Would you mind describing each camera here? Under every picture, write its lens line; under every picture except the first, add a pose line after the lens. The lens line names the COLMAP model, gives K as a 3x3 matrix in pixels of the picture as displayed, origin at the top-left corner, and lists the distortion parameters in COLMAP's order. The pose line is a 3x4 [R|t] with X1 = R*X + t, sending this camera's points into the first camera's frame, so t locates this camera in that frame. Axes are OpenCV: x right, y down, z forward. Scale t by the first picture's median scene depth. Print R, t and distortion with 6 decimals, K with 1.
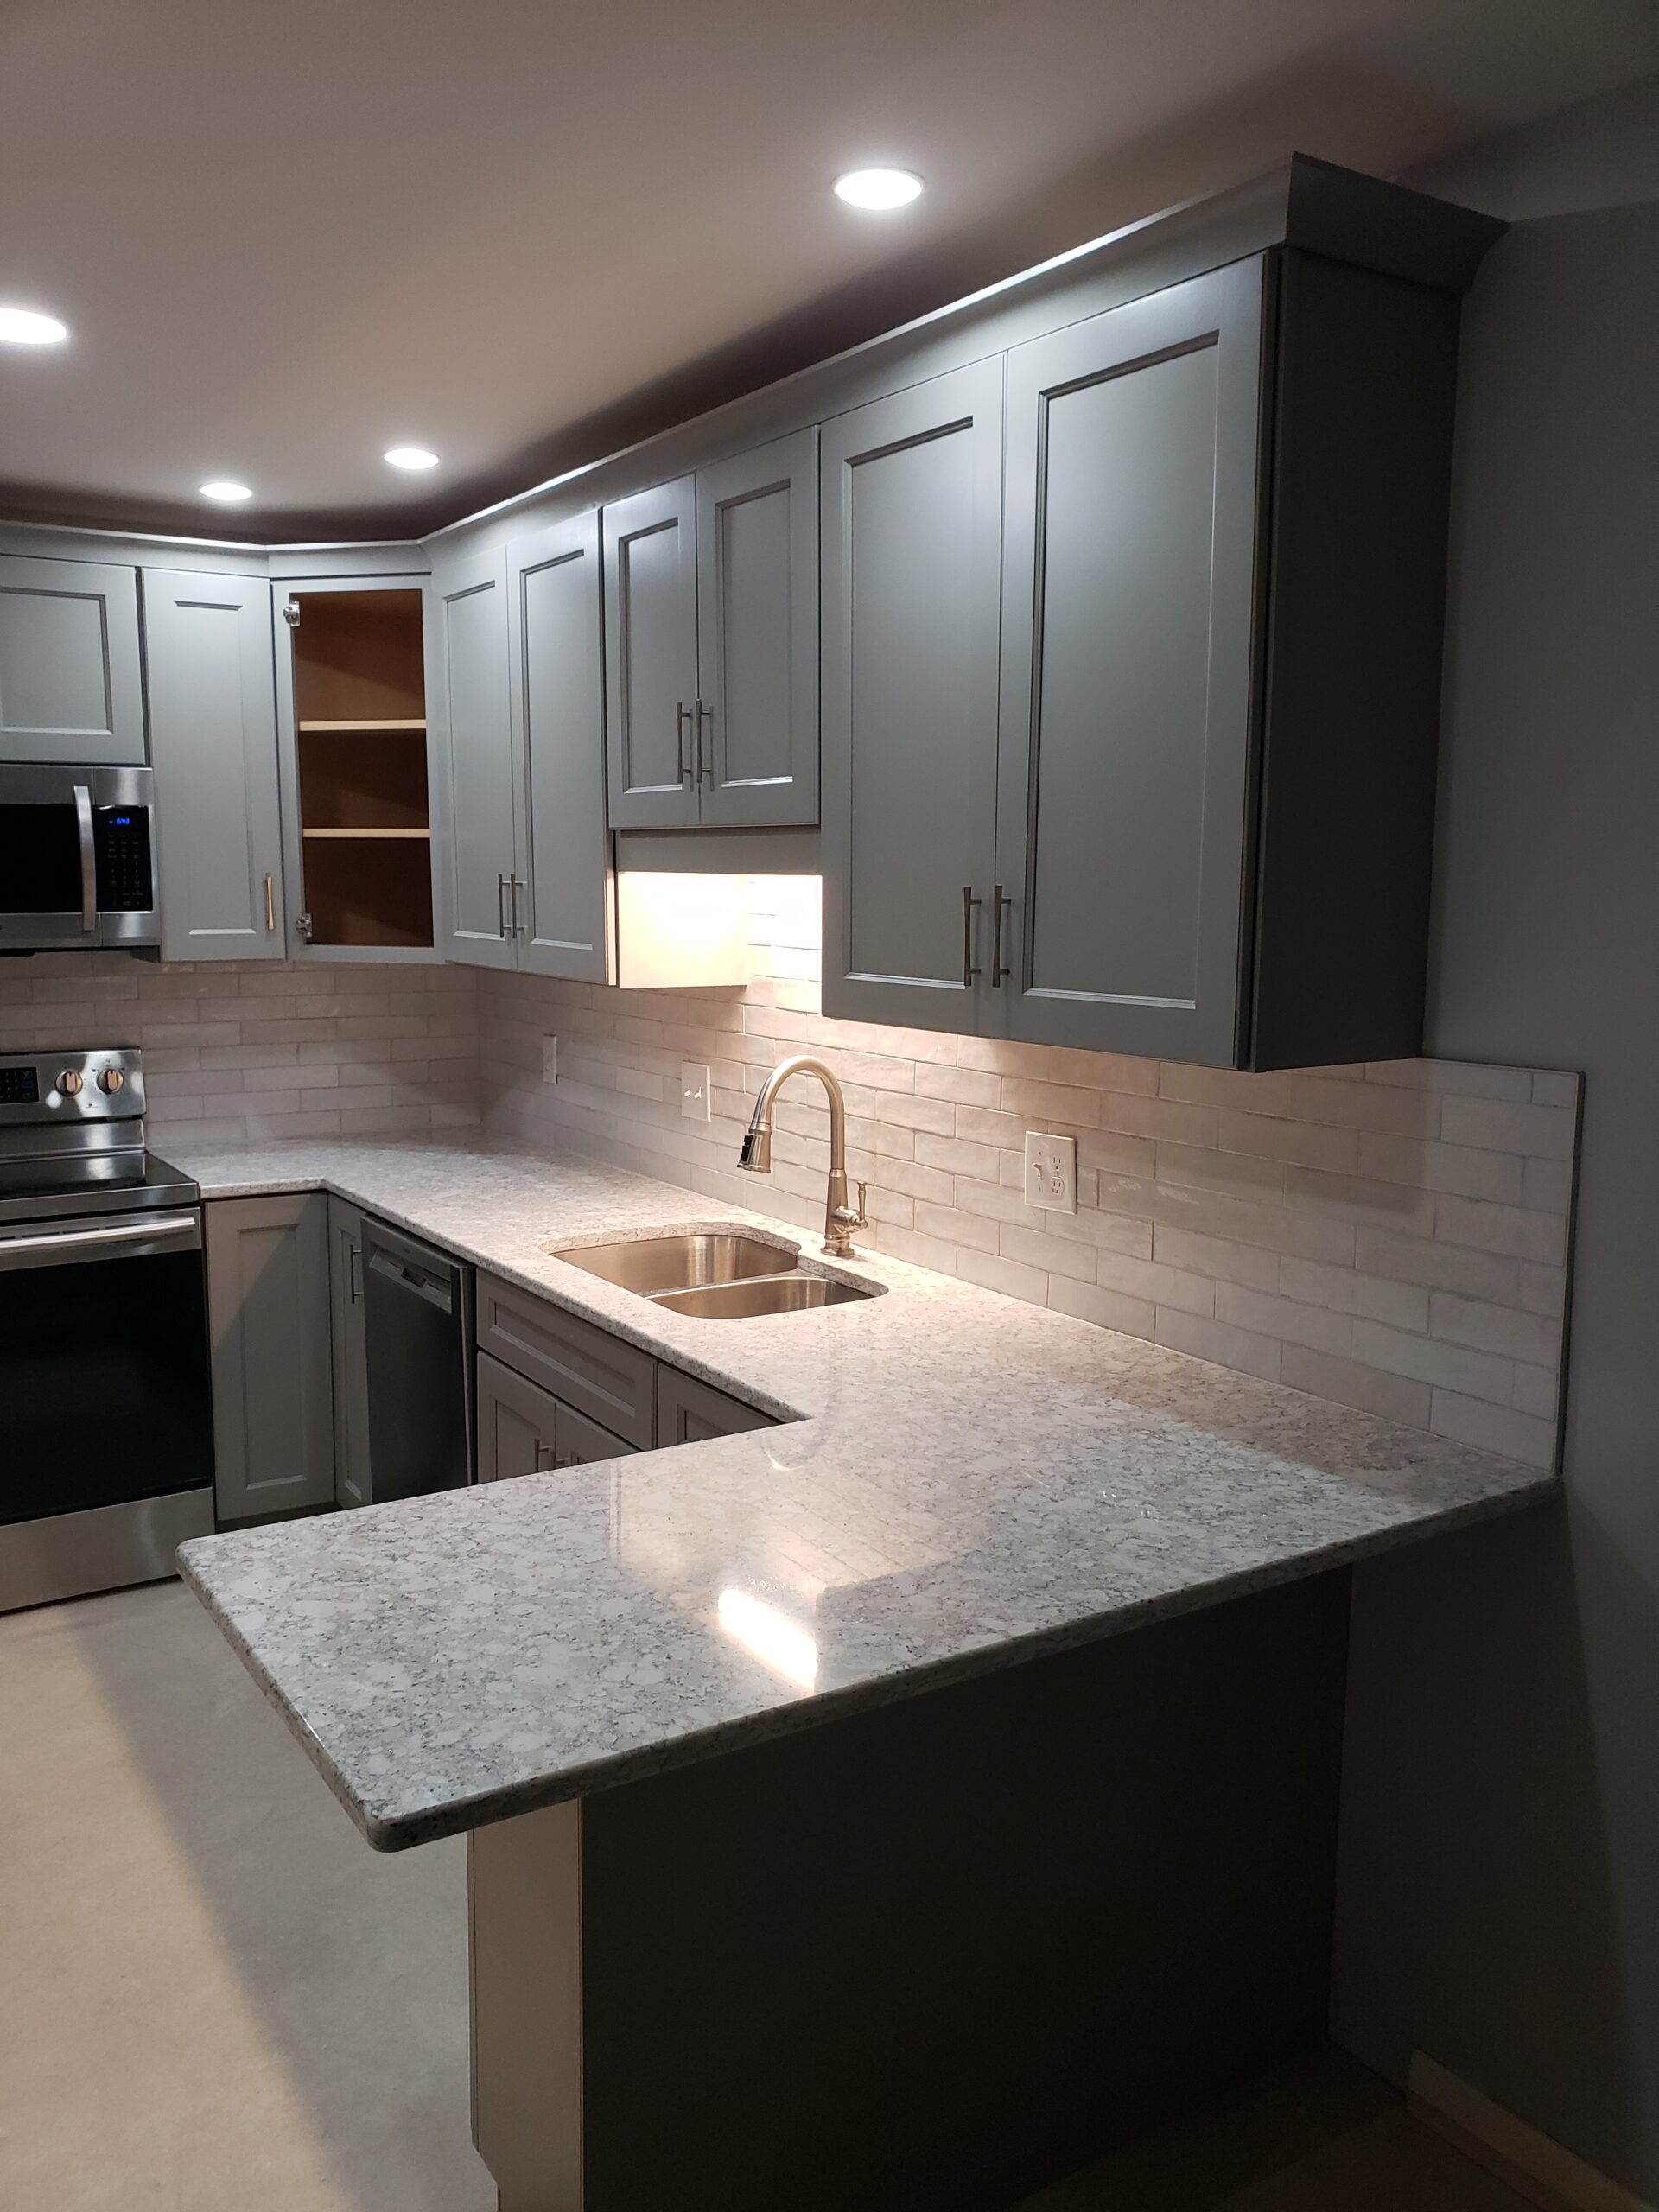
lens RADIAL K [[1746.6, 0, 843.2], [0, 1746.6, 1105.6], [0, 0, 1]] dist [0.035050, -0.059739]
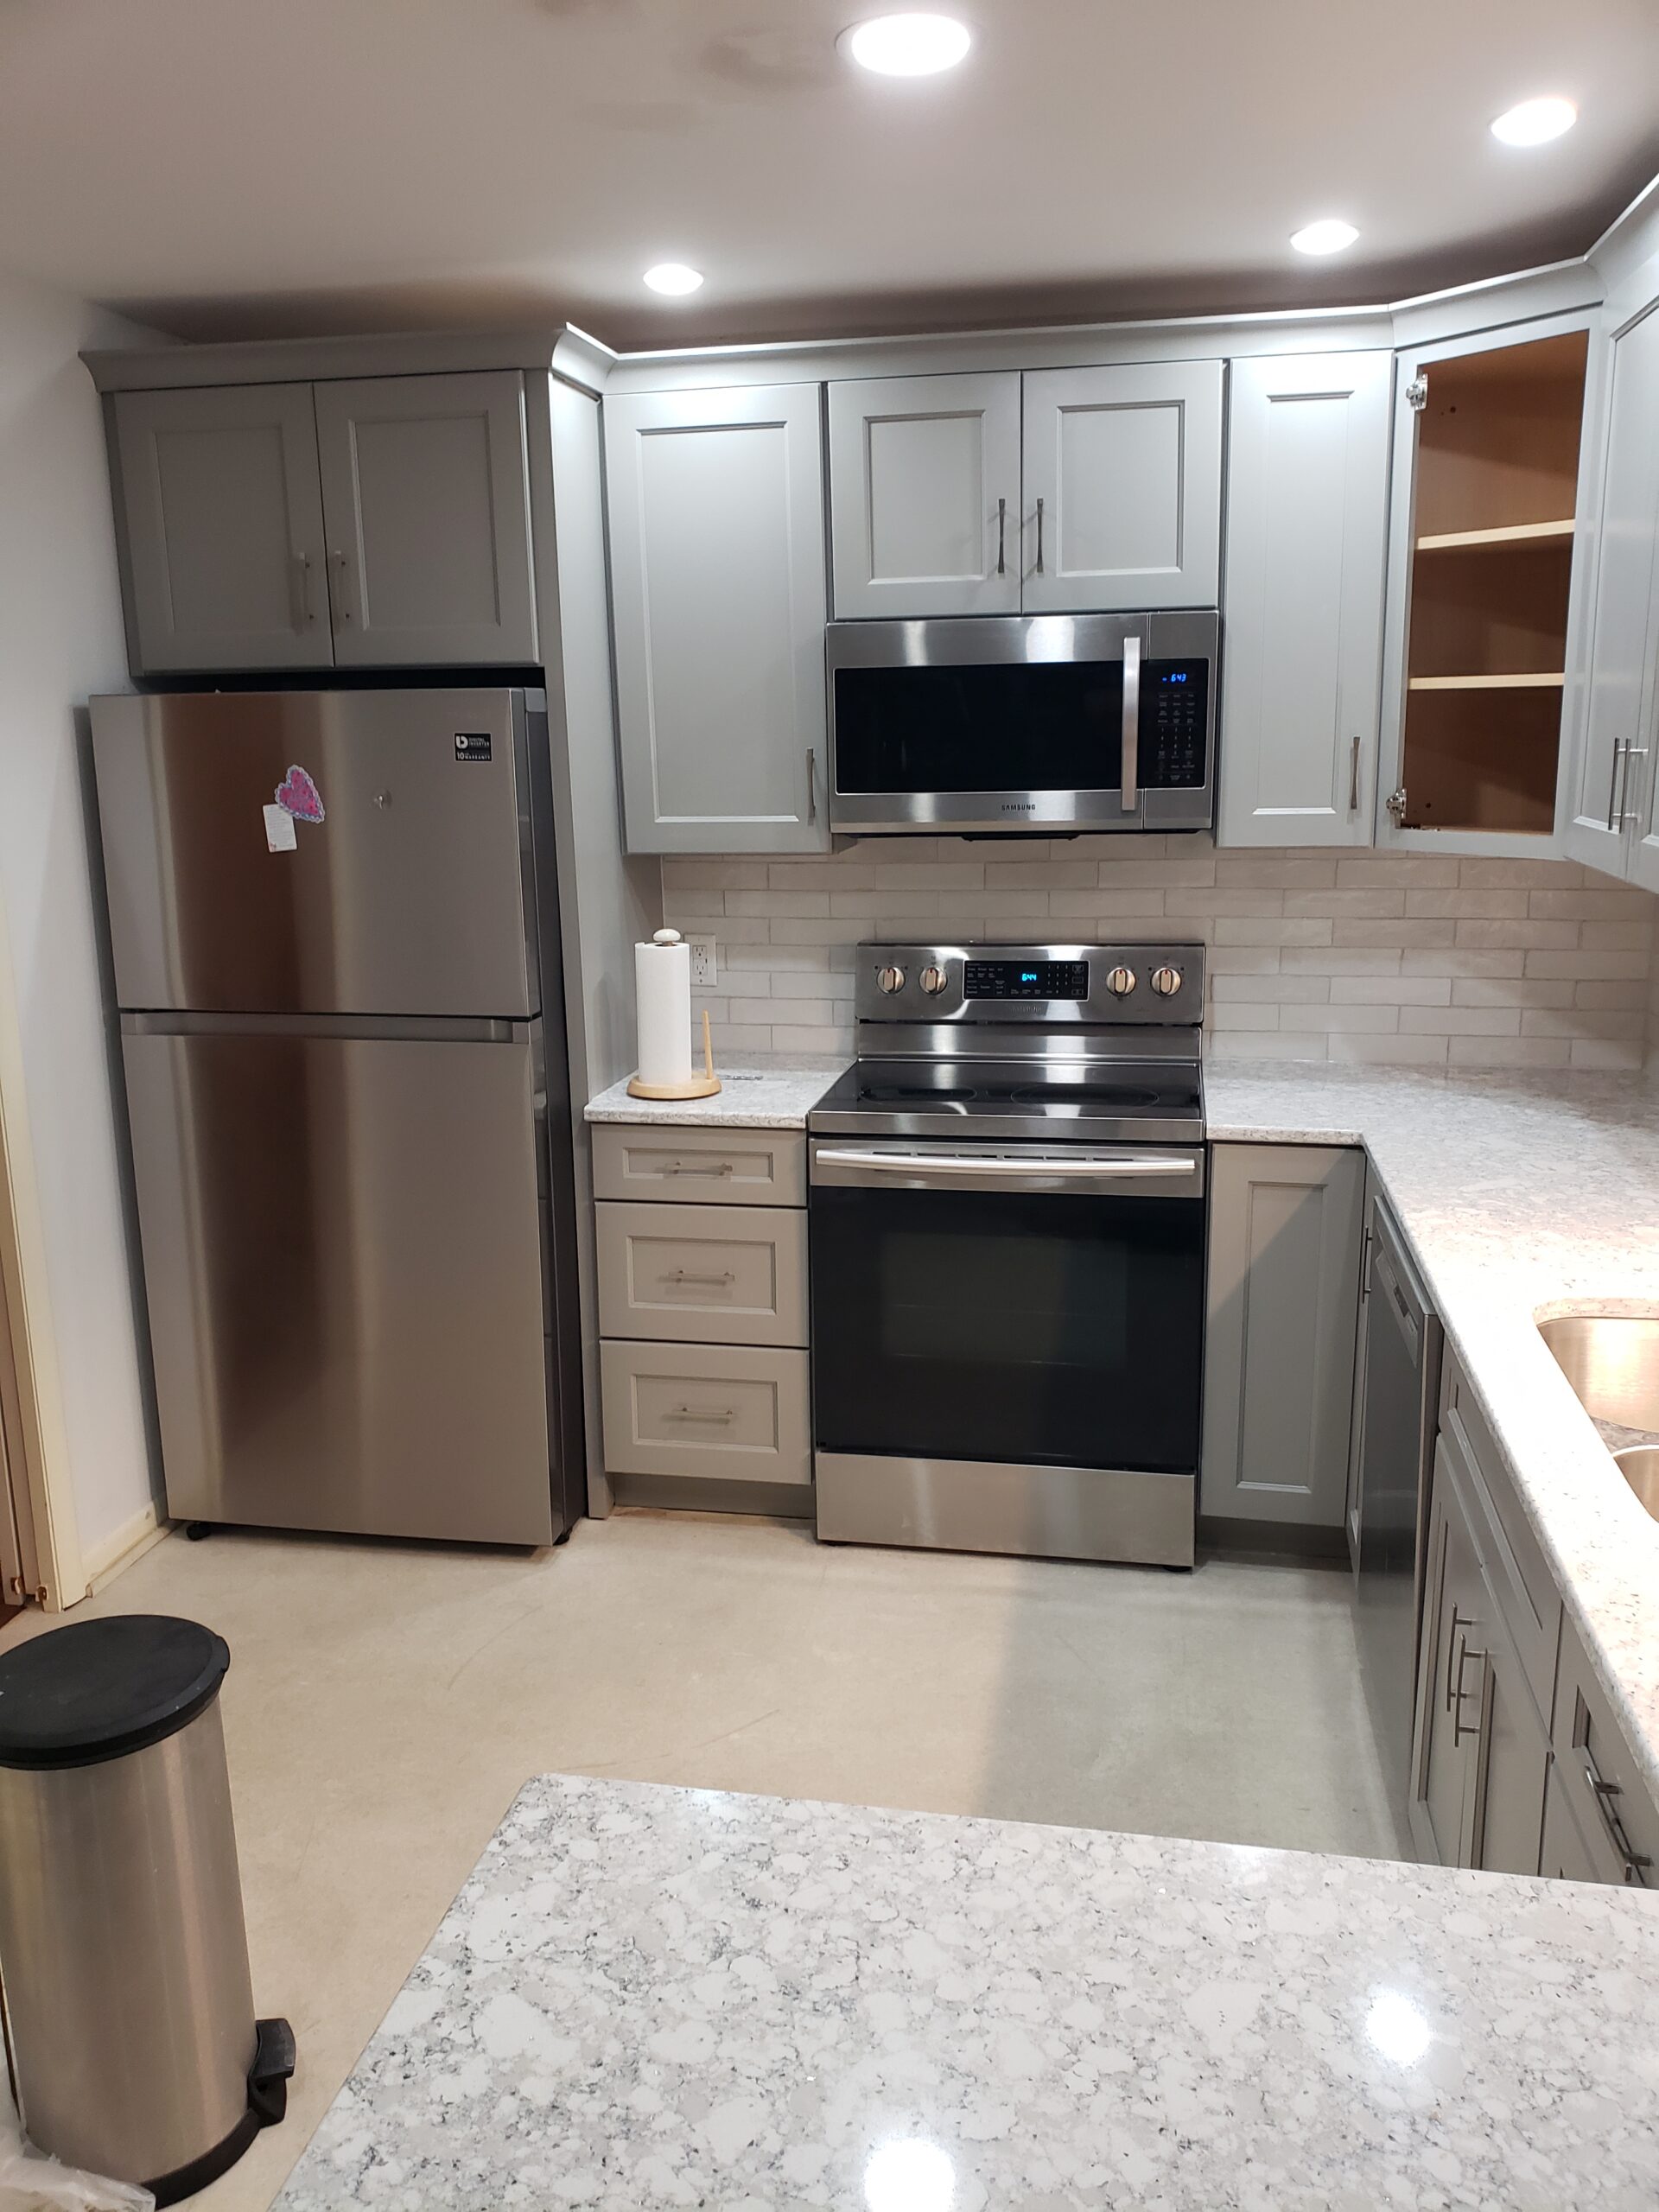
lens RADIAL K [[1746.6, 0, 818.1], [0, 1746.6, 1100.2], [0, 0, 1]] dist [0.035050, -0.059739]
pose [[0.718809, 0.132151, -0.682532, 0.100013], [-0.073380, 0.990705, 0.114538, -0.072763], [0.691324, -0.032247, 0.721824, 0.431963]]
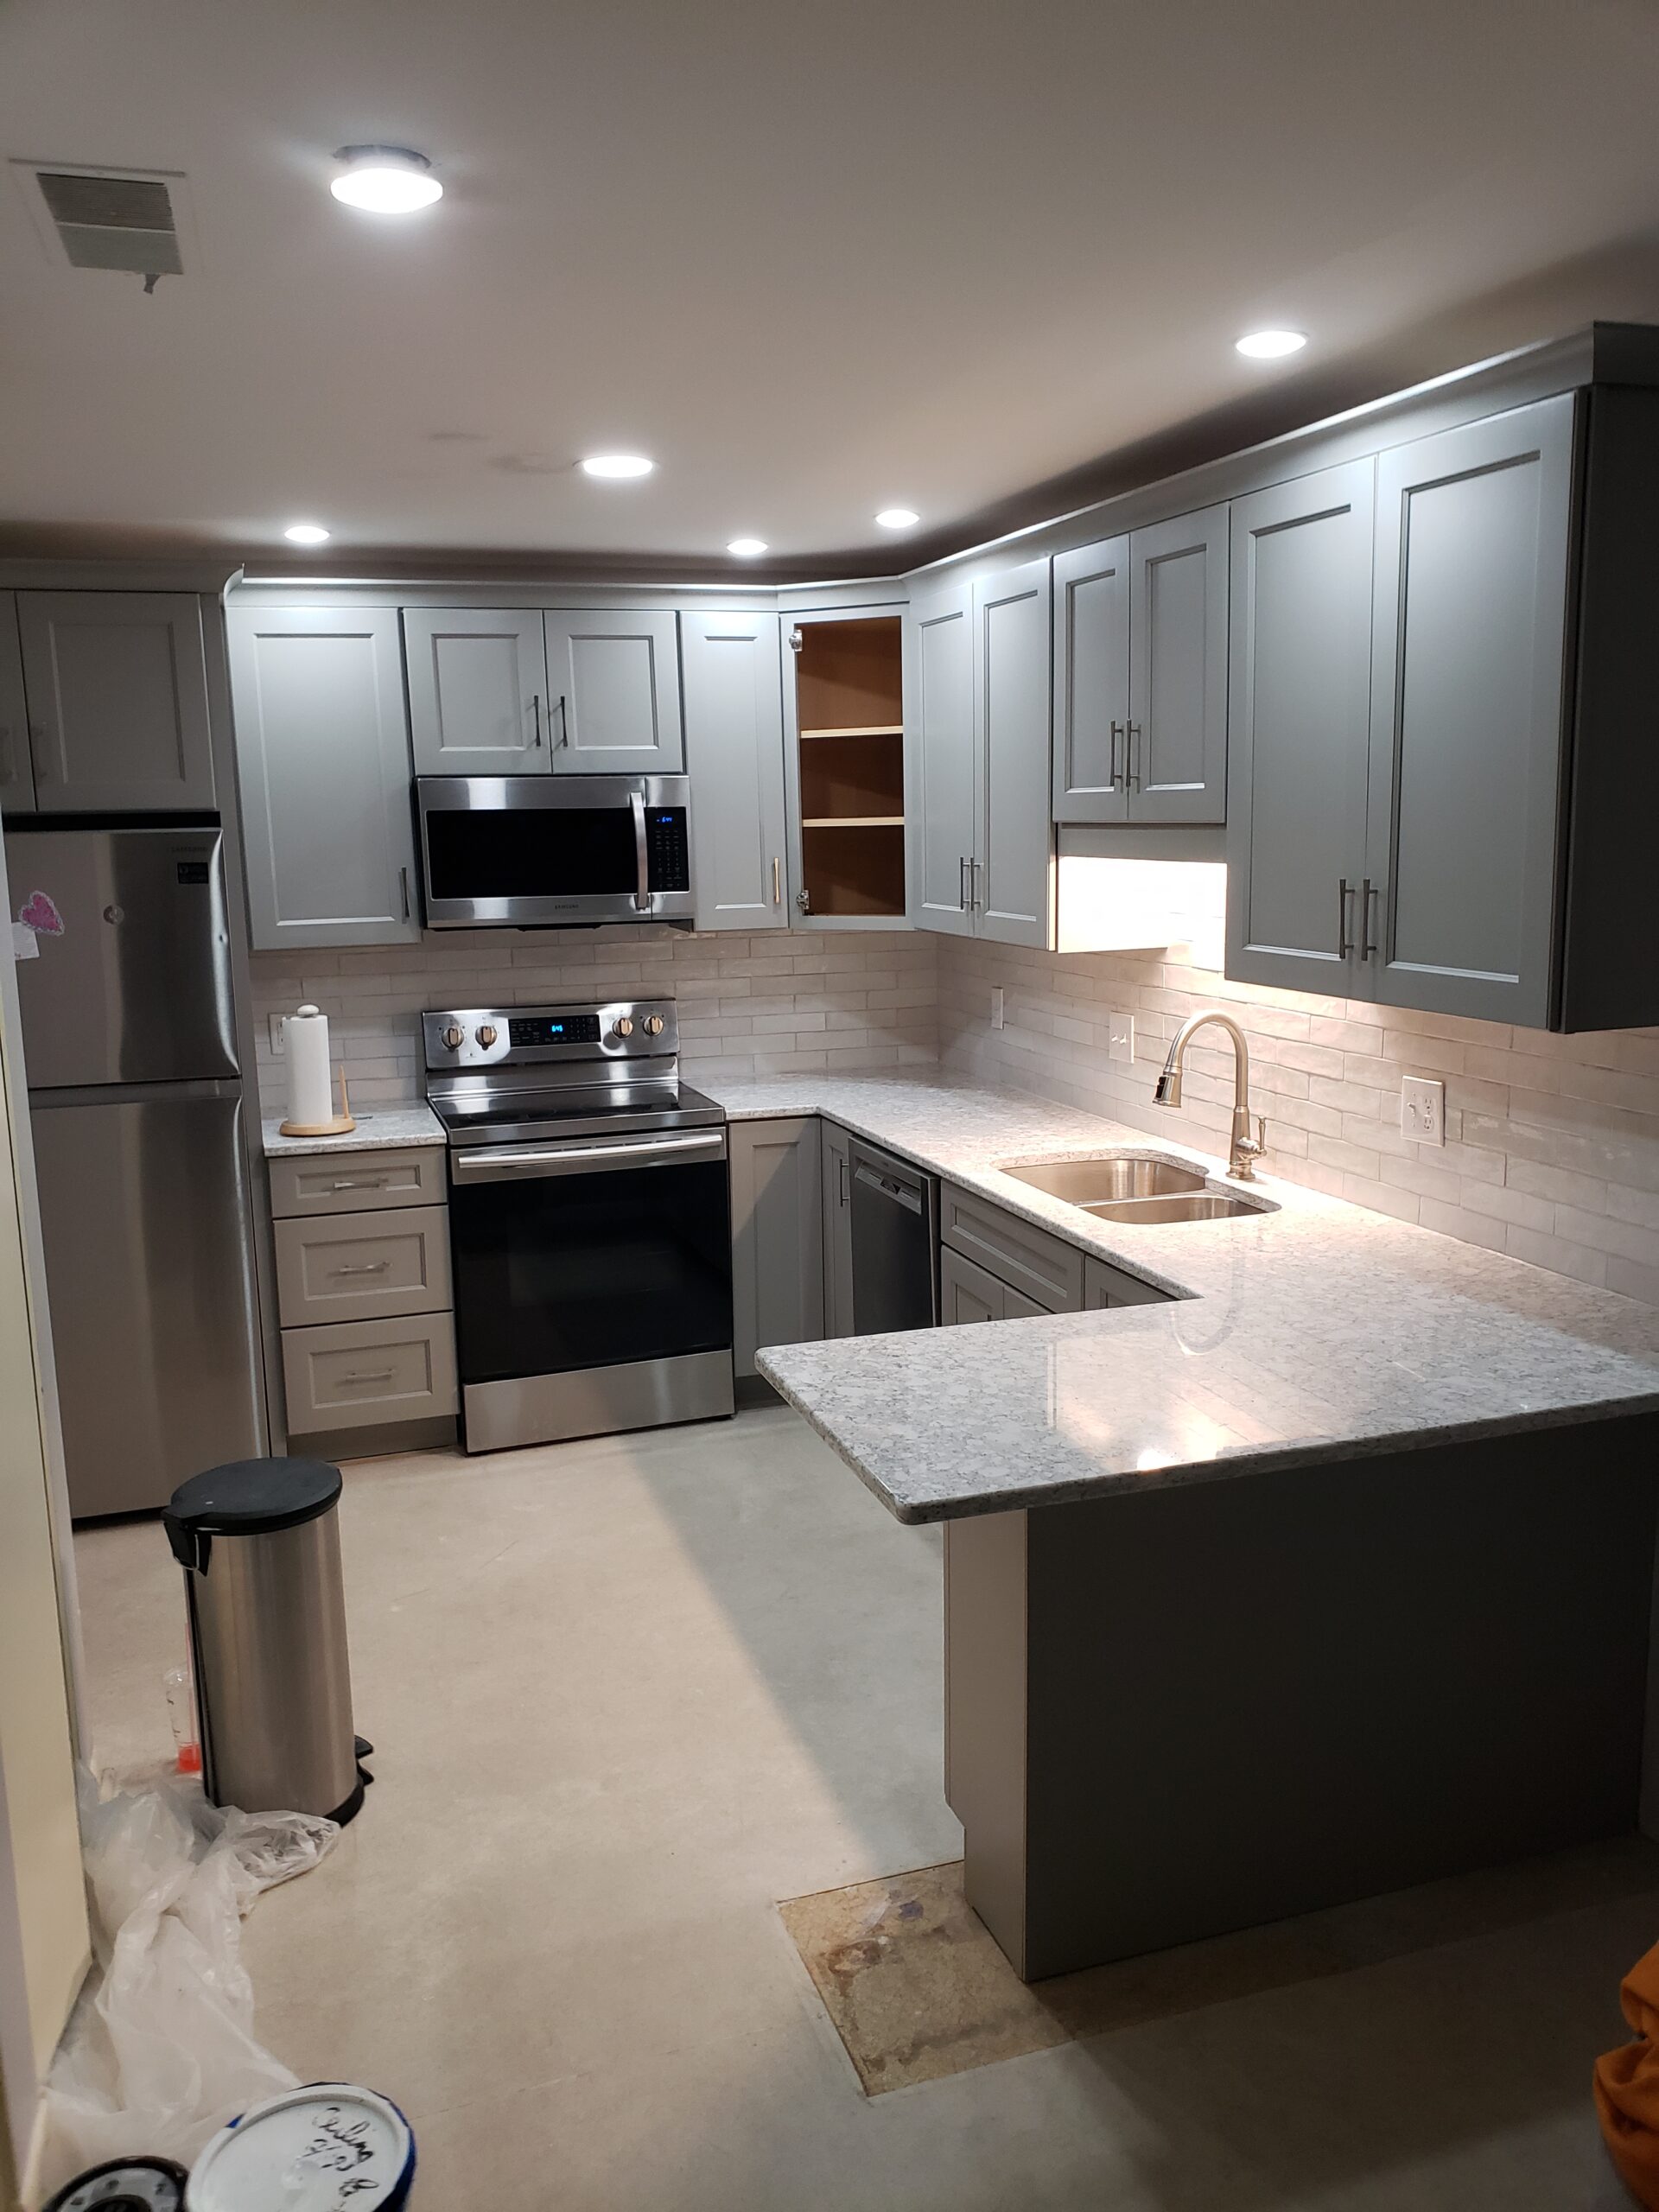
lens RADIAL K [[1746.6, 0, 827.5], [0, 1746.6, 1105.1], [0, 0, 1]] dist [0.035050, -0.059739]
pose [[0.966416, 0.017287, -0.256401, 0.038379], [-0.007920, 0.999264, 0.037520, -0.008672], [0.256861, -0.034229, 0.965842, -0.292191]]
